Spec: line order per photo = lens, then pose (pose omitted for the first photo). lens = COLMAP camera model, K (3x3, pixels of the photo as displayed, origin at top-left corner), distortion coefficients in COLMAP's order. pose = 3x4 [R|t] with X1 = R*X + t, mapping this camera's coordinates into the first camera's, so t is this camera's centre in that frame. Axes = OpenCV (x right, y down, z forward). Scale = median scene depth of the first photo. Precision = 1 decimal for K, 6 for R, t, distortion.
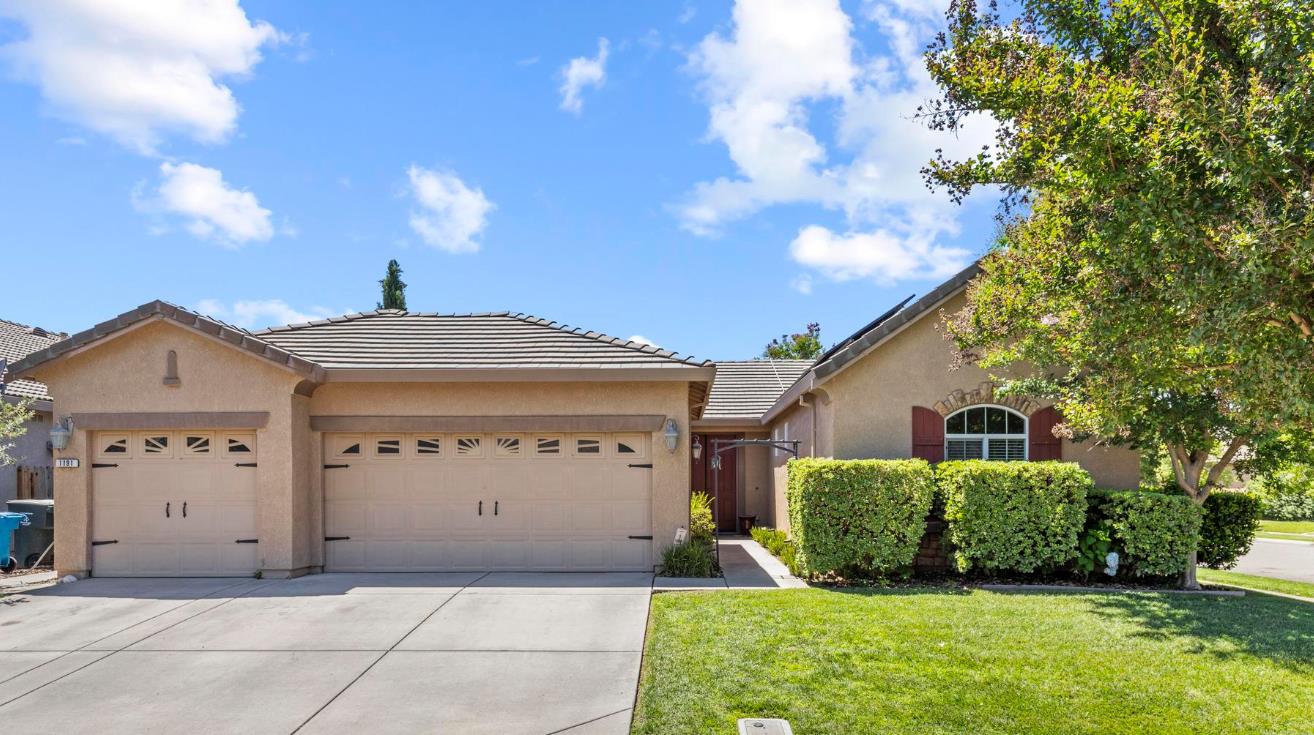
lens RADIAL K [[848.6, 0, 656.4], [0, 848.6, 490.2], [0, 0, 1]] dist [-0.000362, 0.001406]
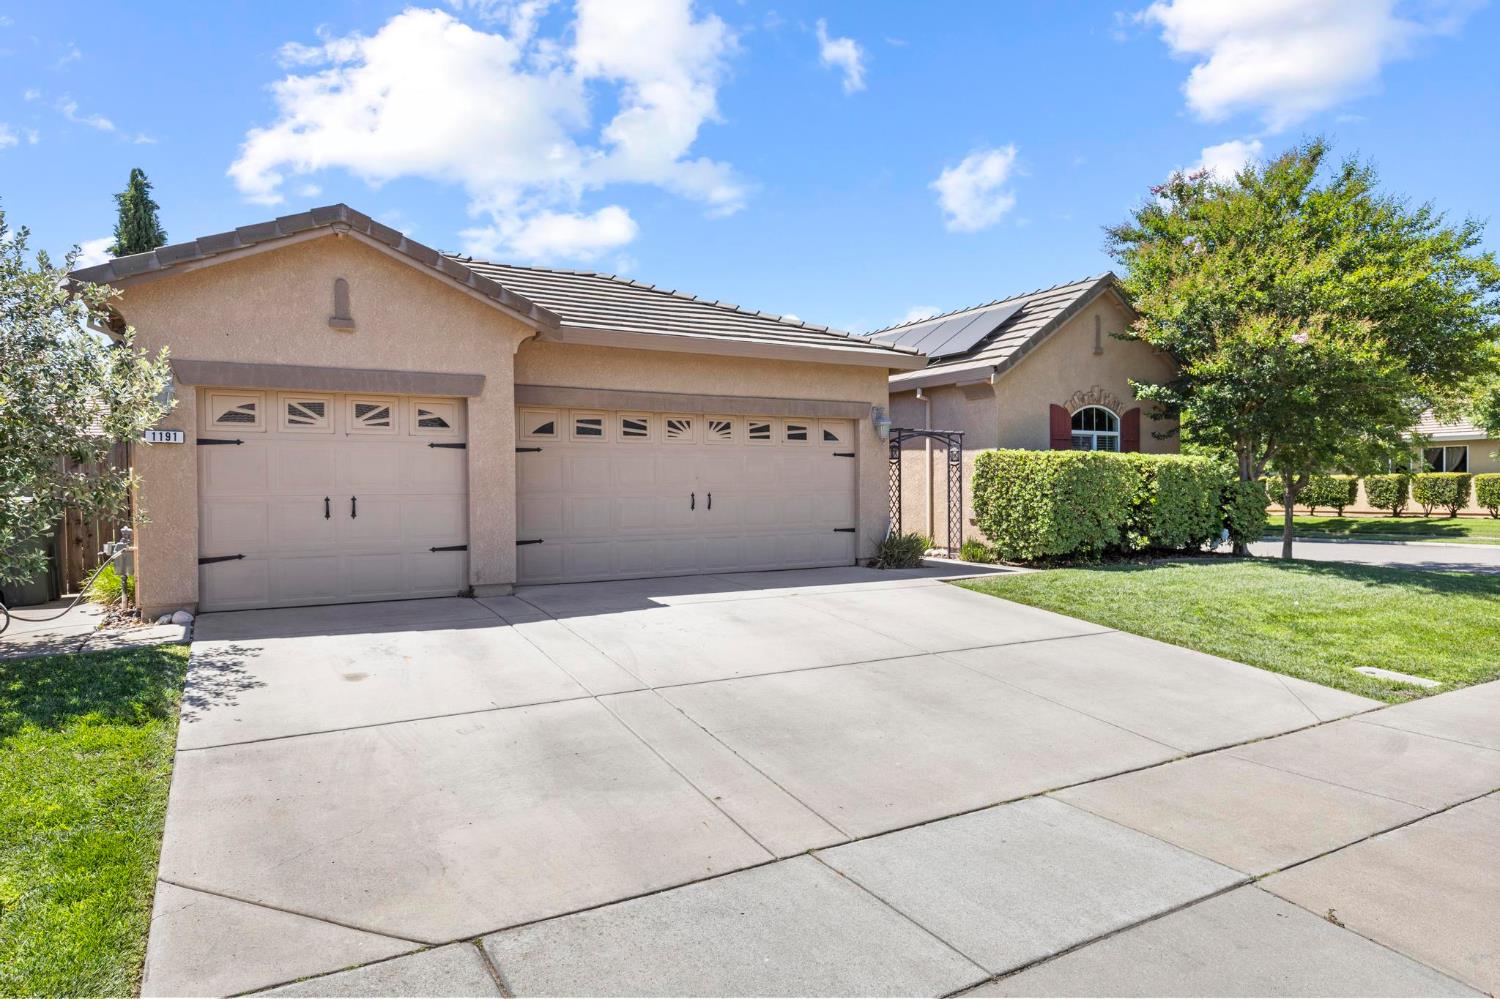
lens RADIAL K [[914.8, 0, 750.0], [0, 914.8, 499.5], [0, 0, 1]] dist [0.022059, -0.000624]
pose [[0.863969, -0.010653, 0.503433, -0.645105], [0.008347, 0.999942, 0.006835, 0.013964], [-0.503476, -0.001703, 0.864007, 0.173190]]
